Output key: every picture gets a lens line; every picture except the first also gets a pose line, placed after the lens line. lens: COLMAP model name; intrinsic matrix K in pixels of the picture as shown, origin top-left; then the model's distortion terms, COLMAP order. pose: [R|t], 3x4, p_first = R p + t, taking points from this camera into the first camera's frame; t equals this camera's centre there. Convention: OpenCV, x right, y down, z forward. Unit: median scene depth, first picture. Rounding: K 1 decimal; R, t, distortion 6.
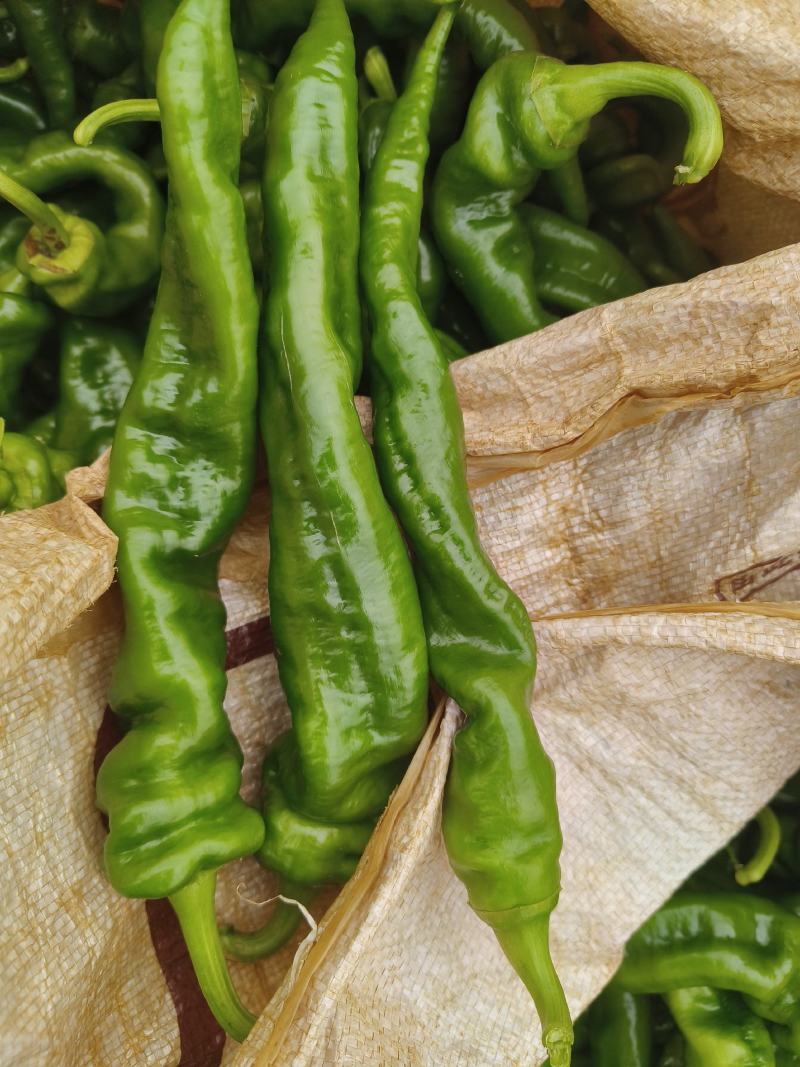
lens RADIAL K [[900.3, 0, 400.0], [0, 900.3, 533.5], [0, 0, 1]] dist [-0.006523, -0.003565]
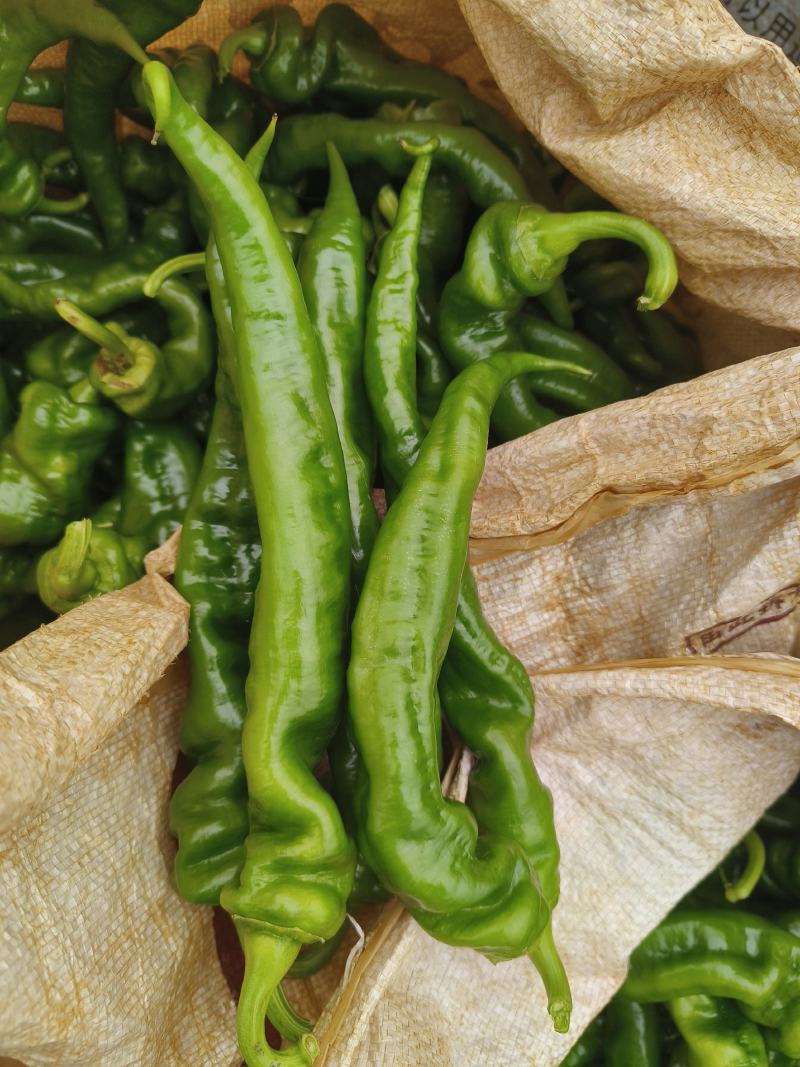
lens RADIAL K [[970.6, 0, 400.0], [0, 970.6, 533.5], [0, 0, 1]] dist [0.010441, 0.008399]
pose [[0.999259, -0.025458, -0.028869, 0.015303], [0.024833, 0.999454, -0.021790, -0.065297], [0.029408, 0.021057, 0.999346, -0.290696]]
